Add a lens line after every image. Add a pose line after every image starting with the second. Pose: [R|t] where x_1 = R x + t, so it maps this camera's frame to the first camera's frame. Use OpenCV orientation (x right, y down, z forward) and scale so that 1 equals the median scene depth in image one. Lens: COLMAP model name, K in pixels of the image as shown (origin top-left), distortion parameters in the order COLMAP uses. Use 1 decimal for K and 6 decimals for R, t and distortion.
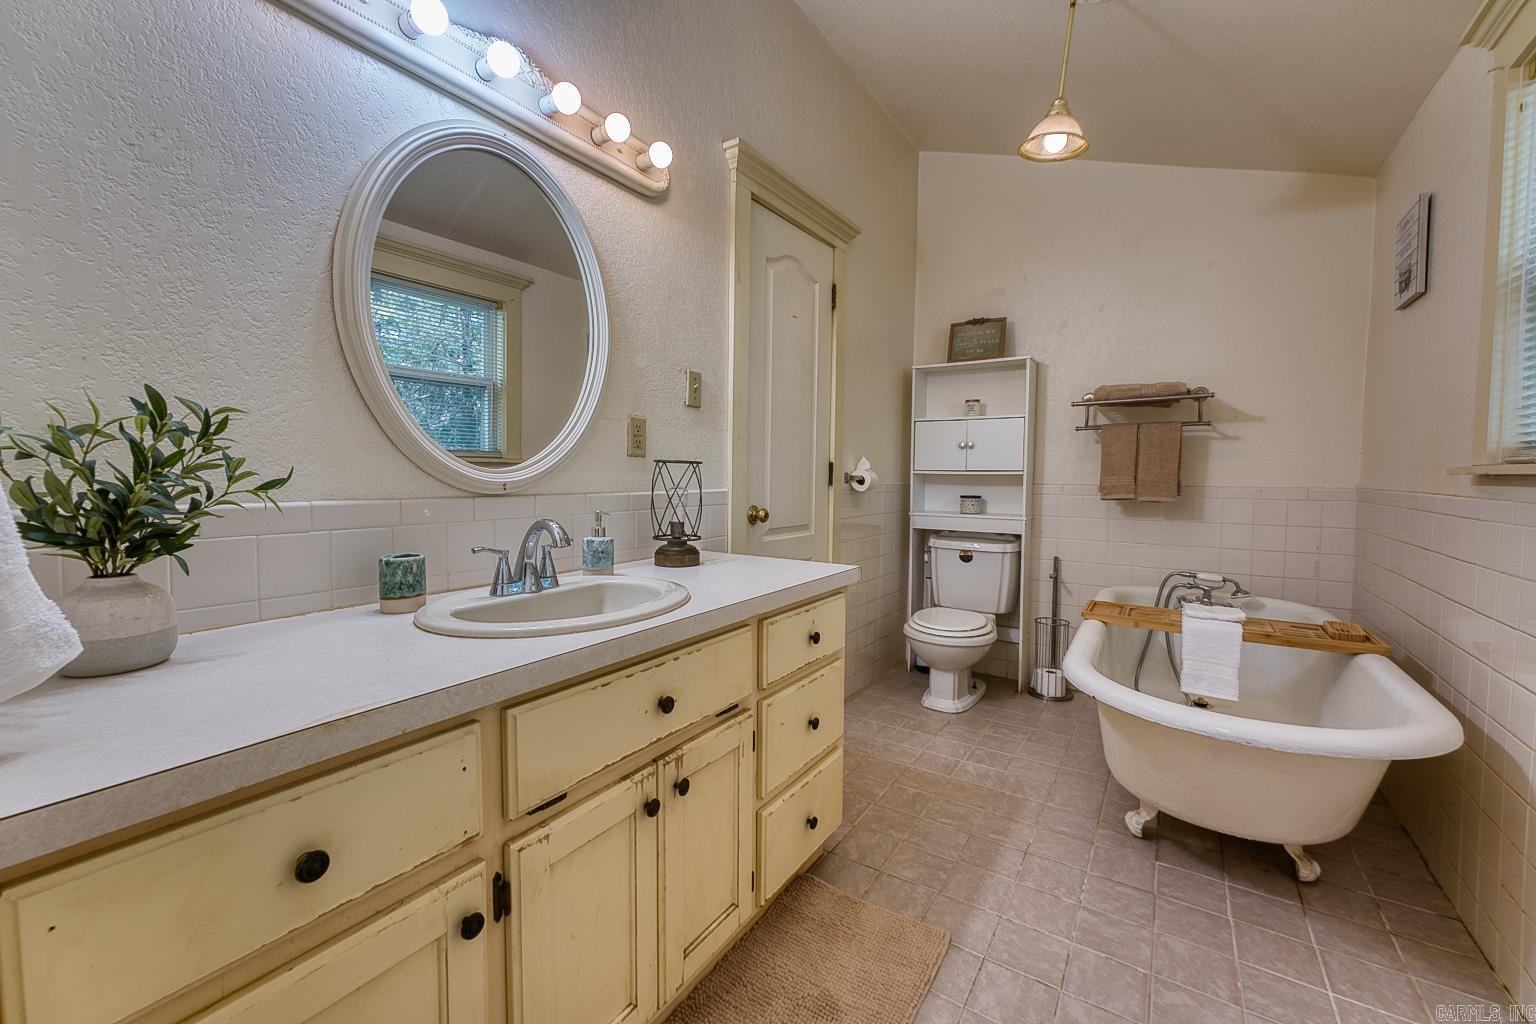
lens RADIAL K [[622.5, 0, 765.7], [0, 622.5, 508.4], [0, 0, 1]] dist [-0.001363, -0.000179]
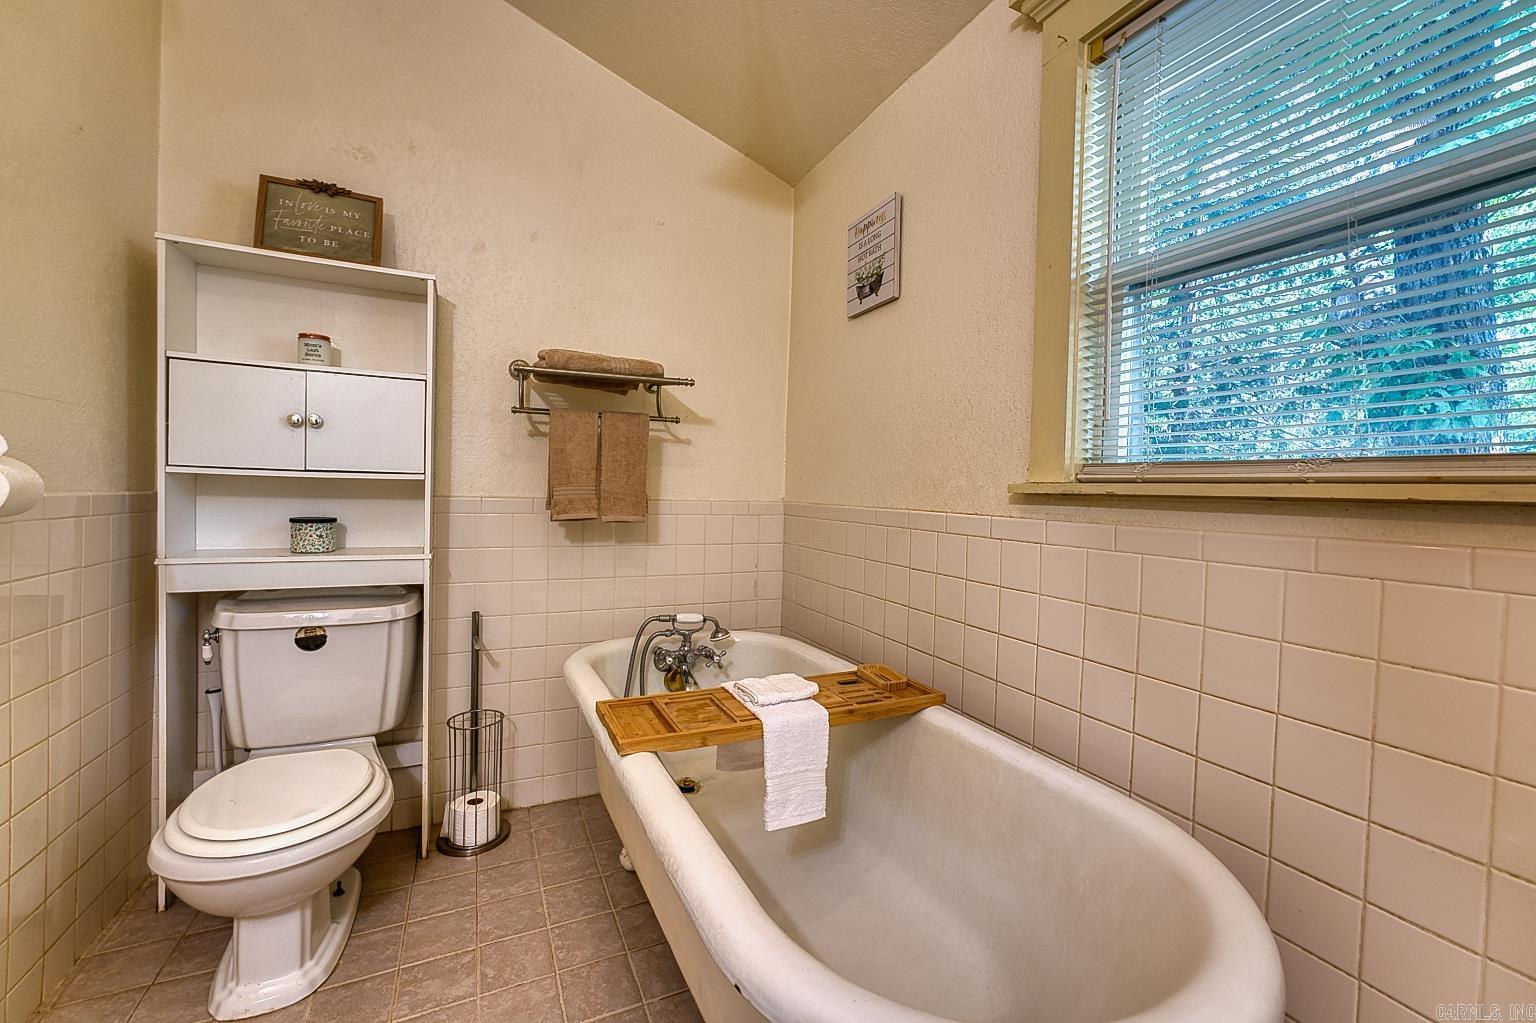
lens RADIAL K [[622.5, 0, 764.2], [0, 622.5, 505.1], [0, 0, 1]] dist [-0.001363, -0.000179]
pose [[0.522042, -0.013706, 0.852809, 0.085363], [0.025552, 0.999673, 0.000425, -0.023062], [-0.852537, 0.021569, 0.522222, 0.424444]]
